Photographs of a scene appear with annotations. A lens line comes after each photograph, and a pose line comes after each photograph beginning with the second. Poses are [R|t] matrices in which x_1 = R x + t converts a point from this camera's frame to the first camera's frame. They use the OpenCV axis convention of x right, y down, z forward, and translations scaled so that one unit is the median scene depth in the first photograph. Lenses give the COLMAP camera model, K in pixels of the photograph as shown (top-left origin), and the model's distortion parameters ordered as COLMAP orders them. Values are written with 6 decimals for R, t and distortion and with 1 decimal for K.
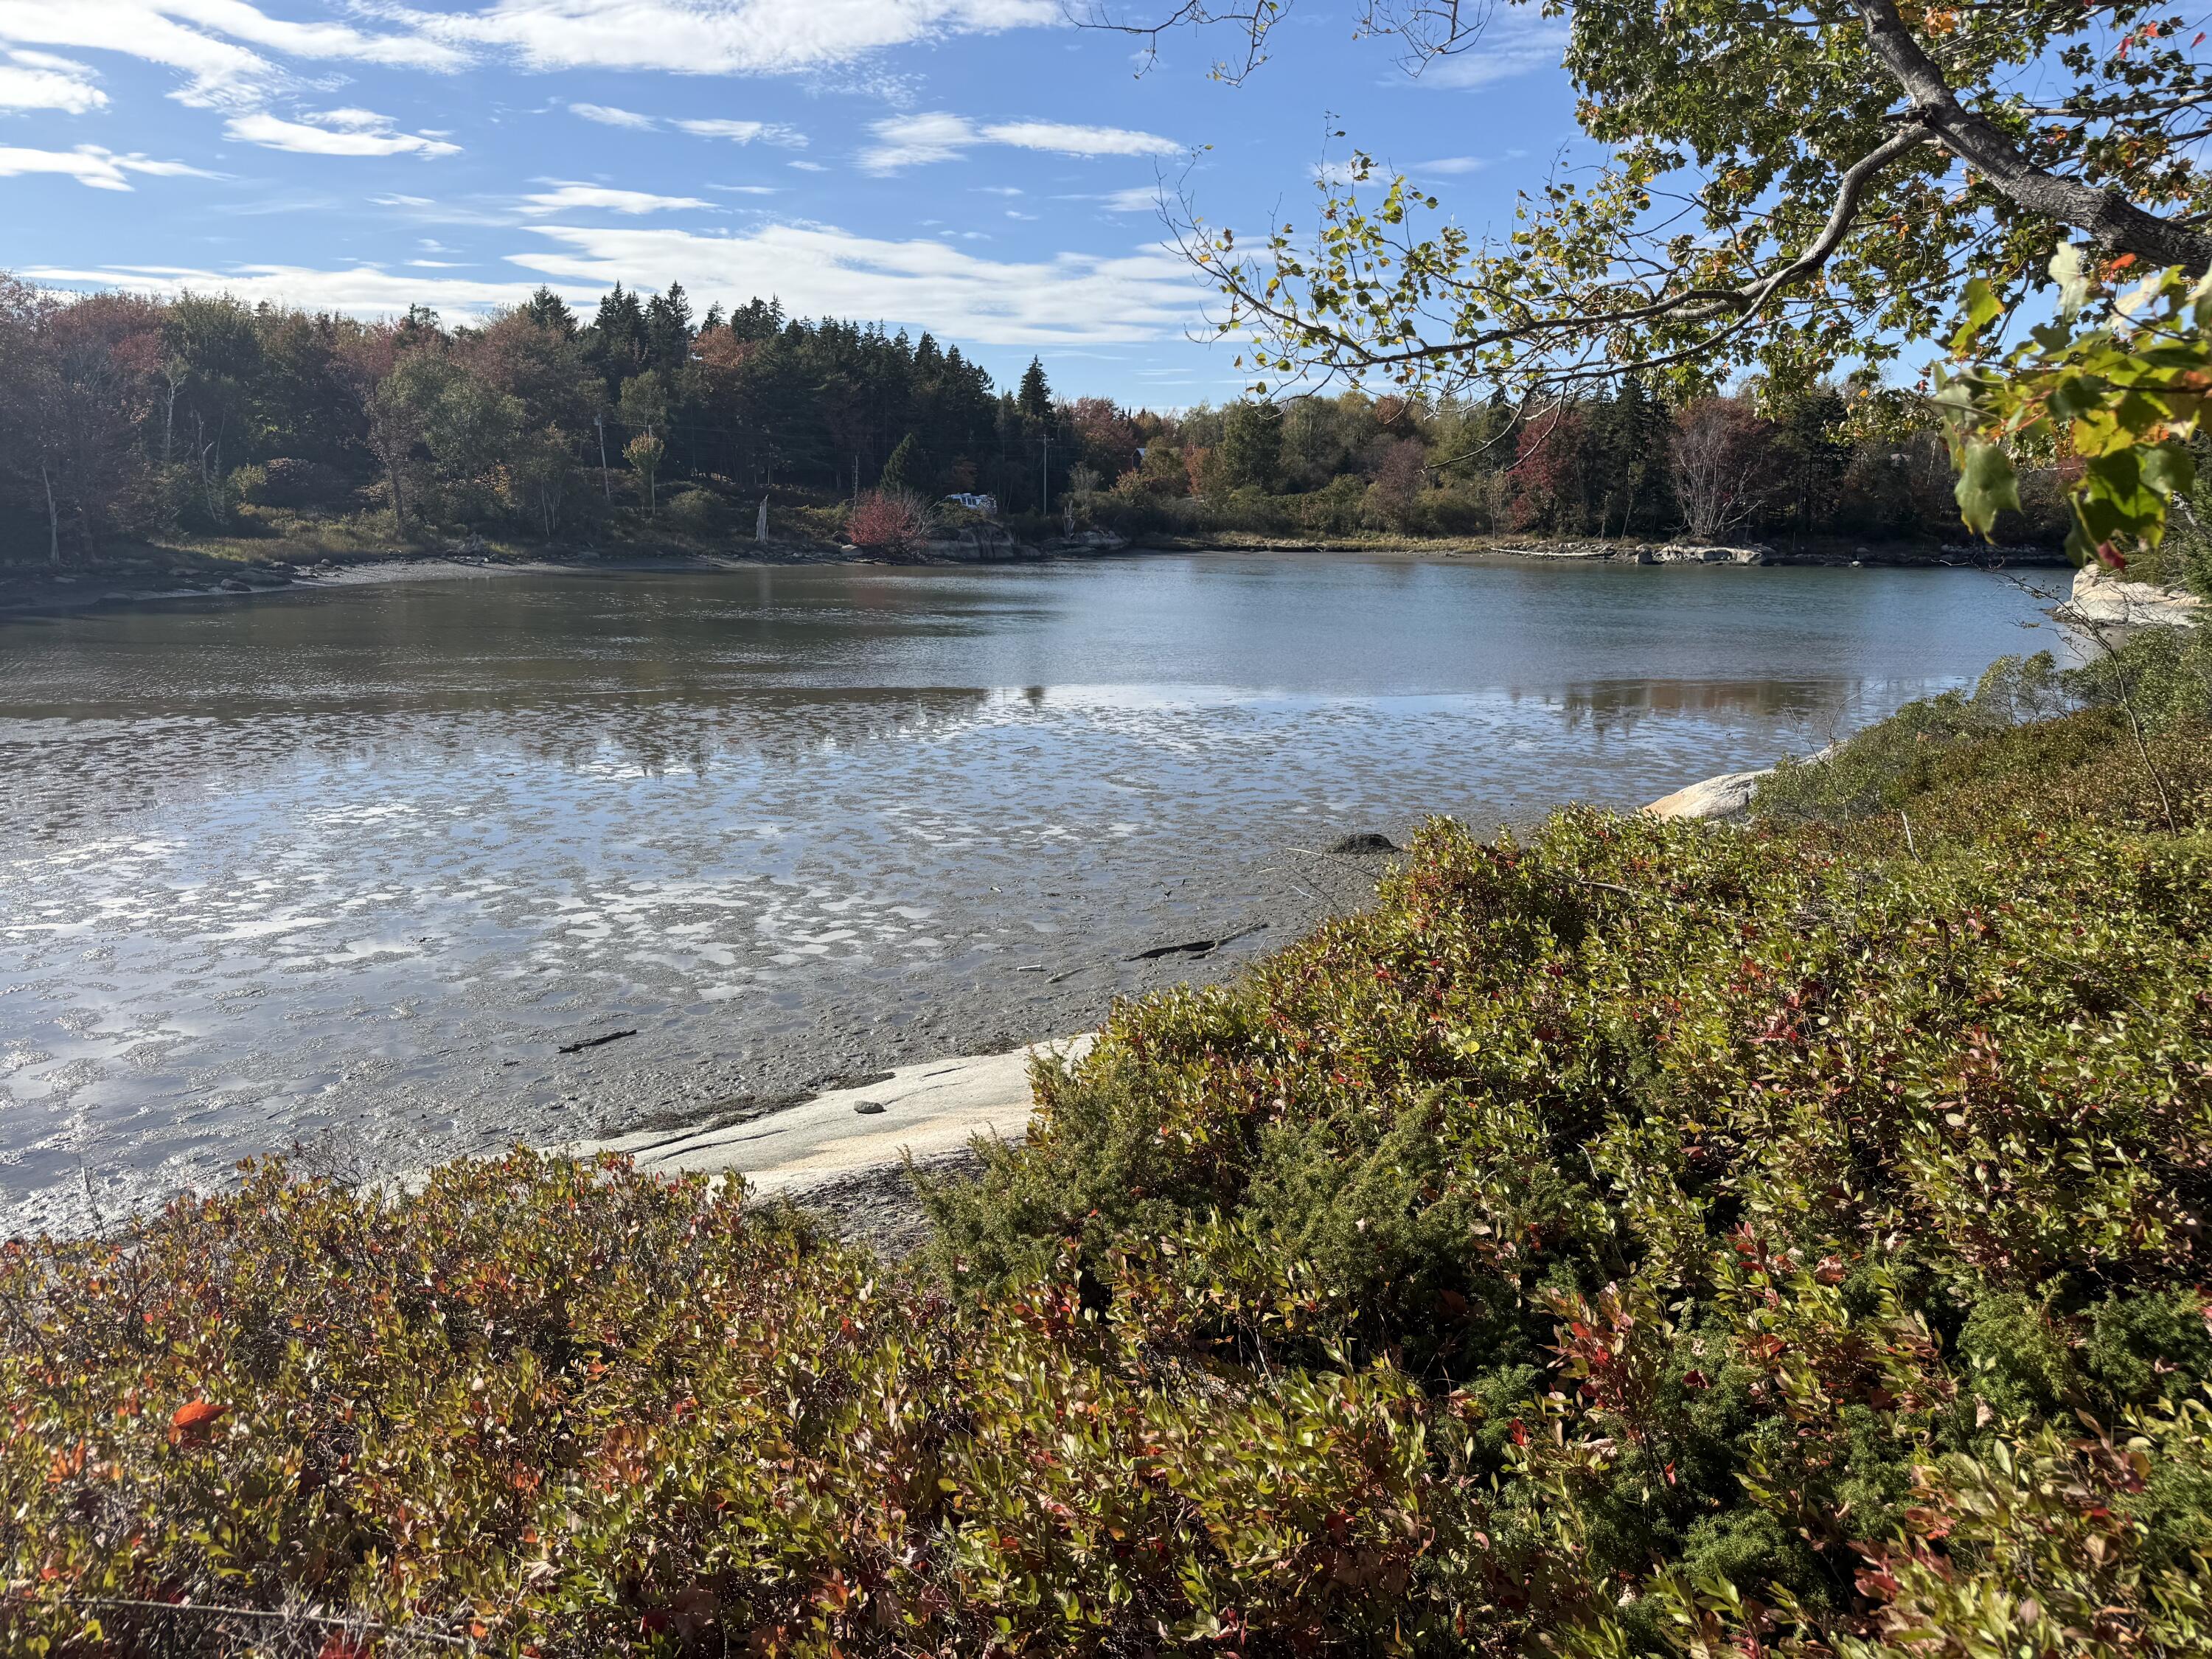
lens RADIAL K [[1549.8, 0, 1113.5], [0, 1549.8, 841.9], [0, 0, 1]] dist [0.159192, -0.268881]
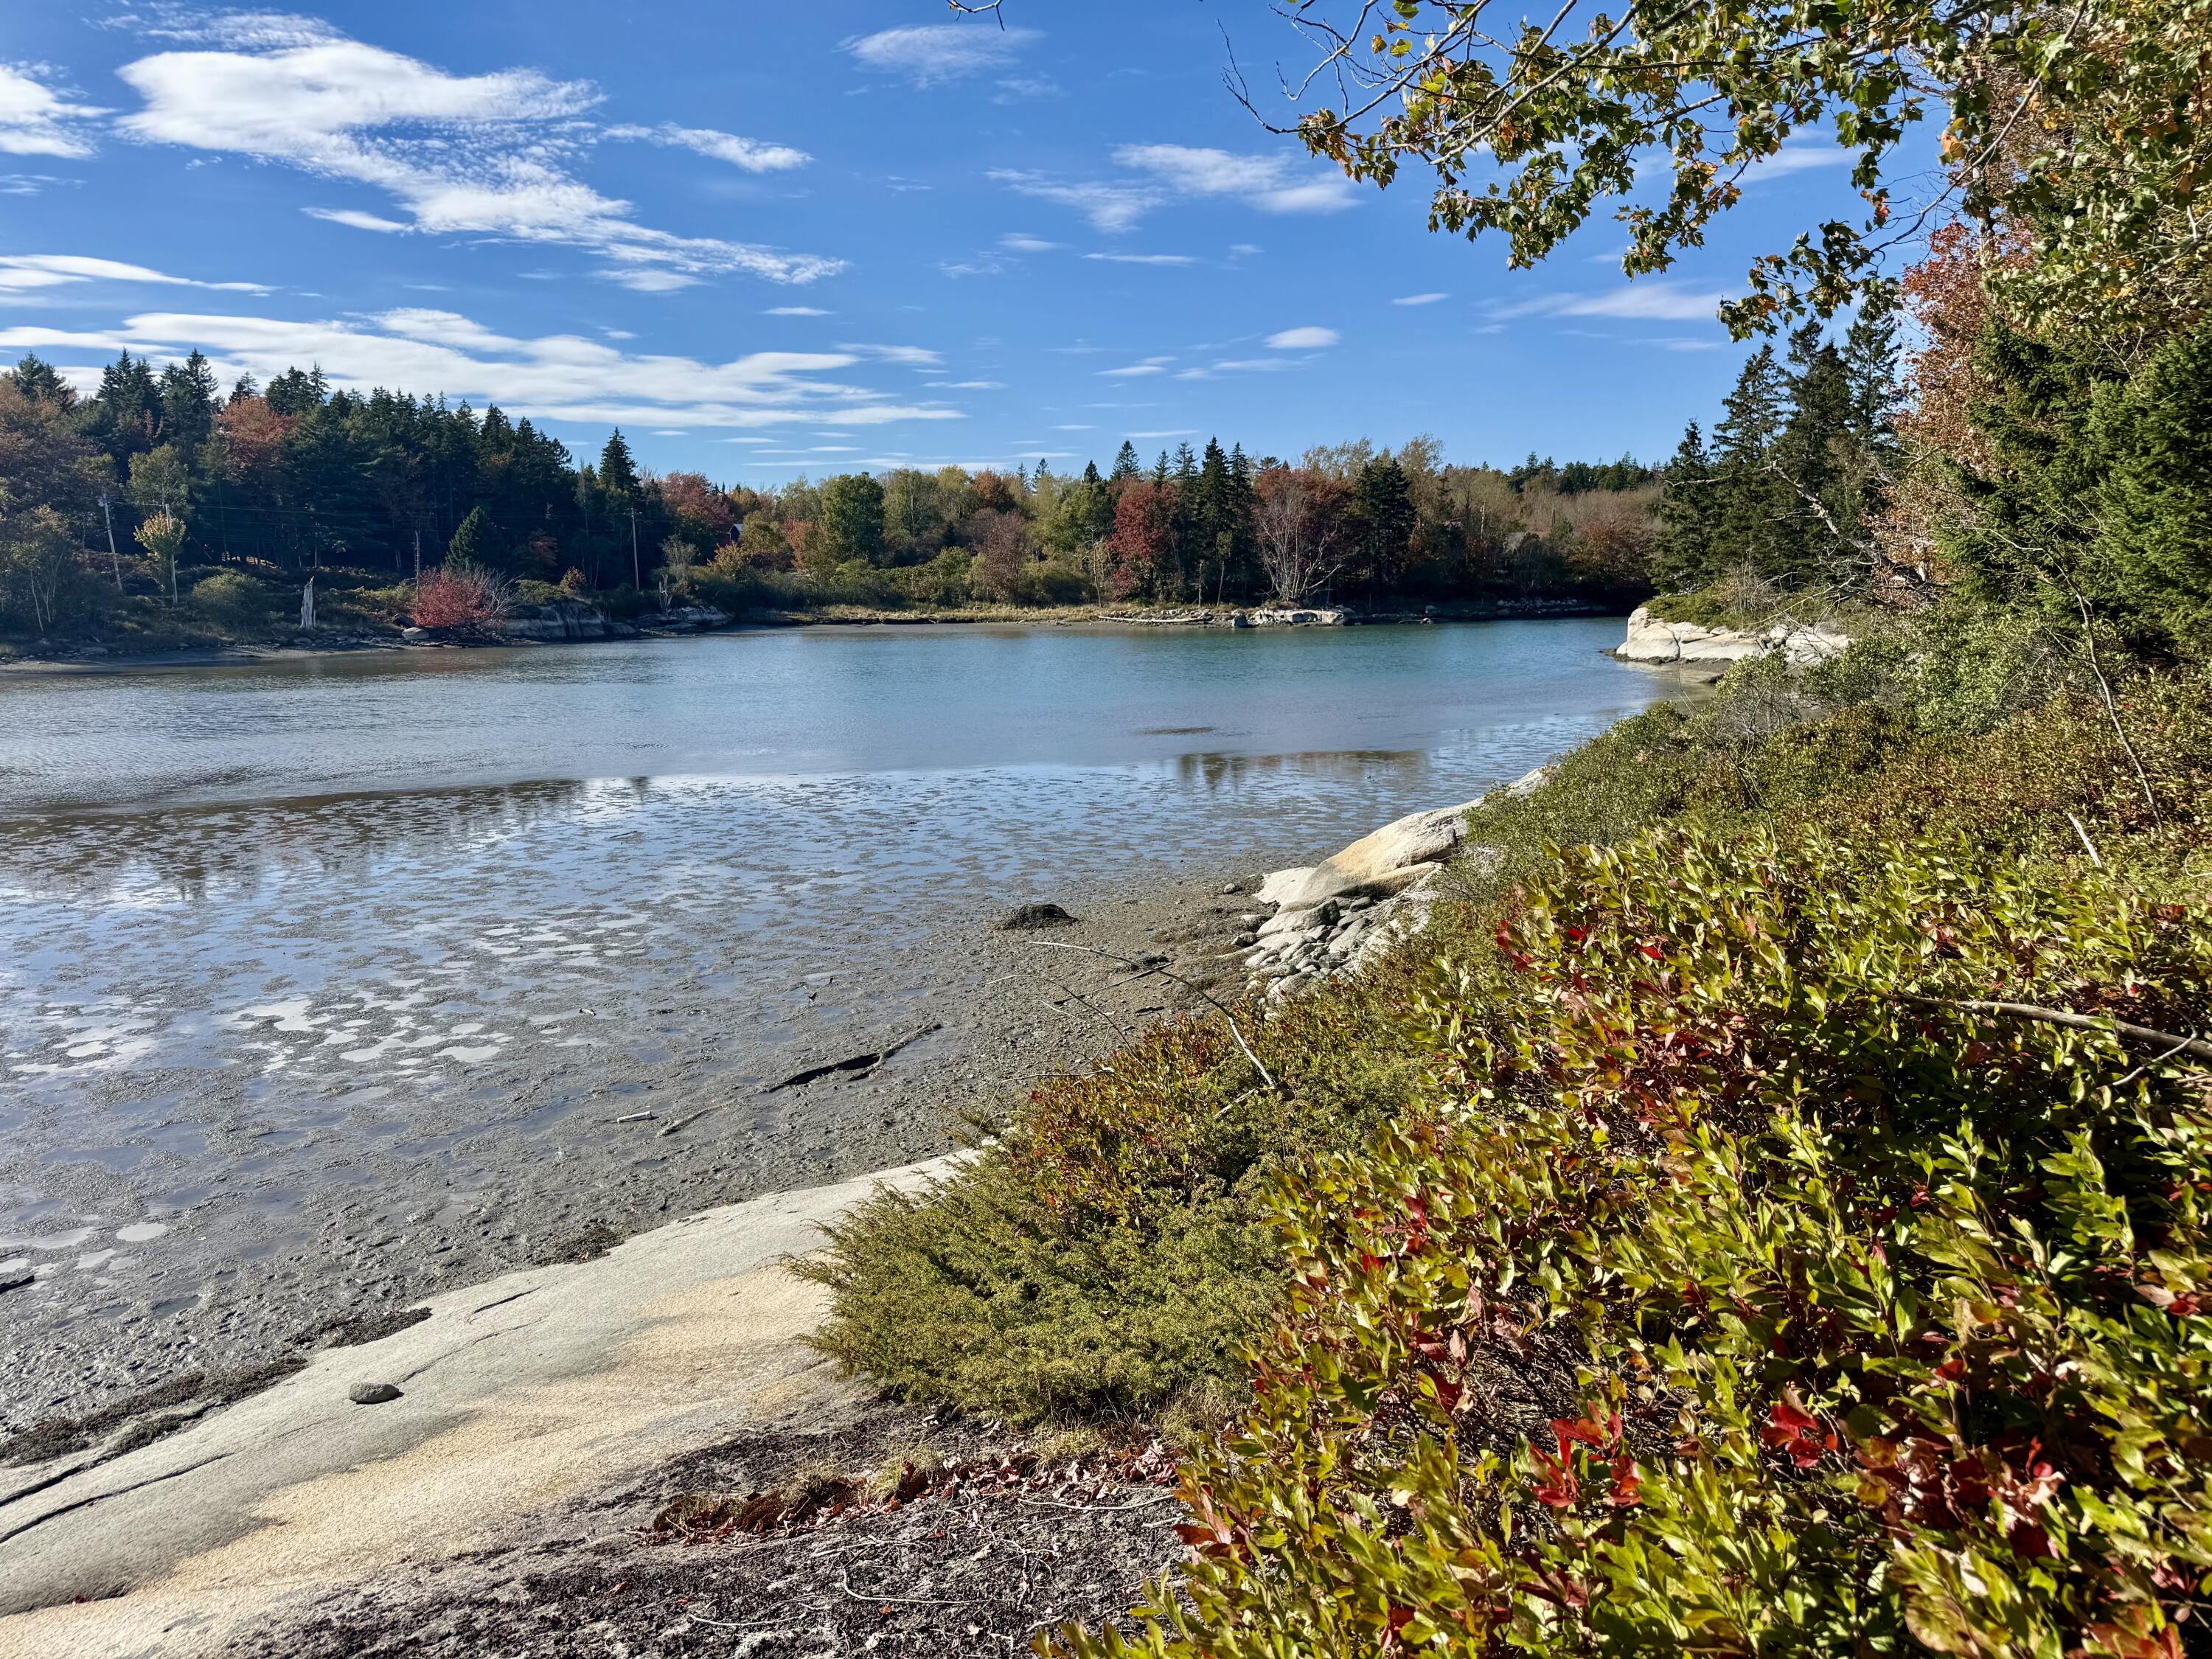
lens RADIAL K [[1533.5, 0, 1106.2], [0, 1533.5, 868.4], [0, 0, 1]] dist [0.102642, -0.162055]
pose [[0.969935, -0.068949, 0.233393, 0.000816], [0.076151, 0.996854, -0.021975, -0.007250], [-0.231143, 0.039088, 0.972134, 0.293456]]
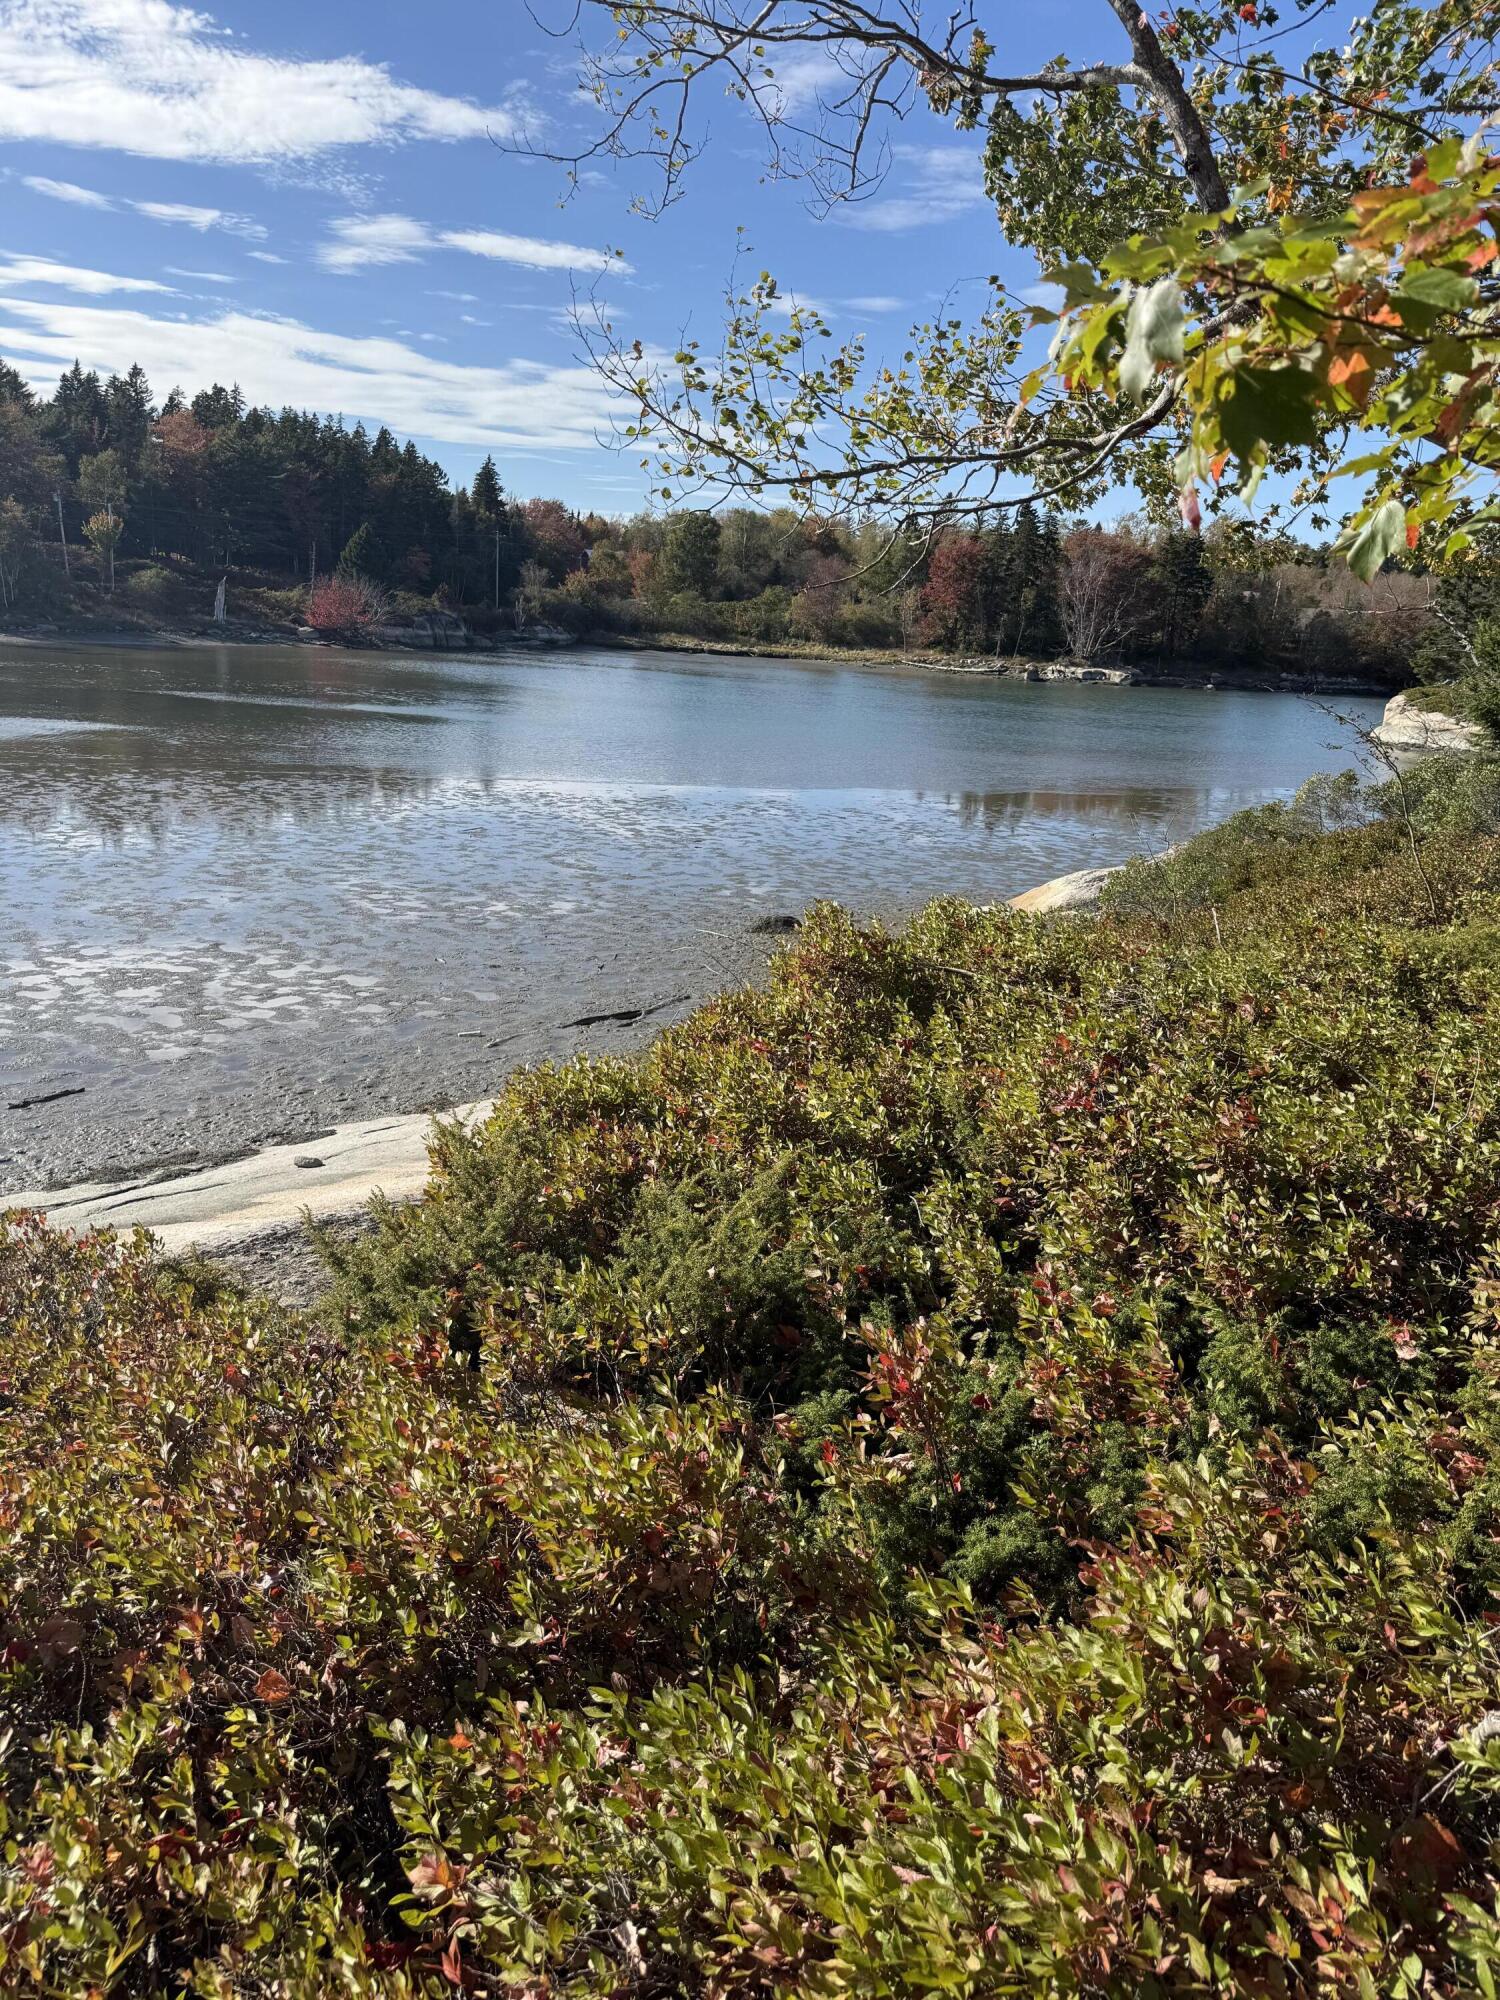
lens RADIAL K [[1401.2, 0, 741.0], [0, 1401.2, 1002.5], [0, 0, 1]] dist [0.159192, -0.268881]
pose [[0.991834, 0.011987, 0.126975, 0.012729], [-0.019519, 0.998112, 0.058240, -0.002347], [-0.126037, -0.060243, 0.990195, 0.000795]]
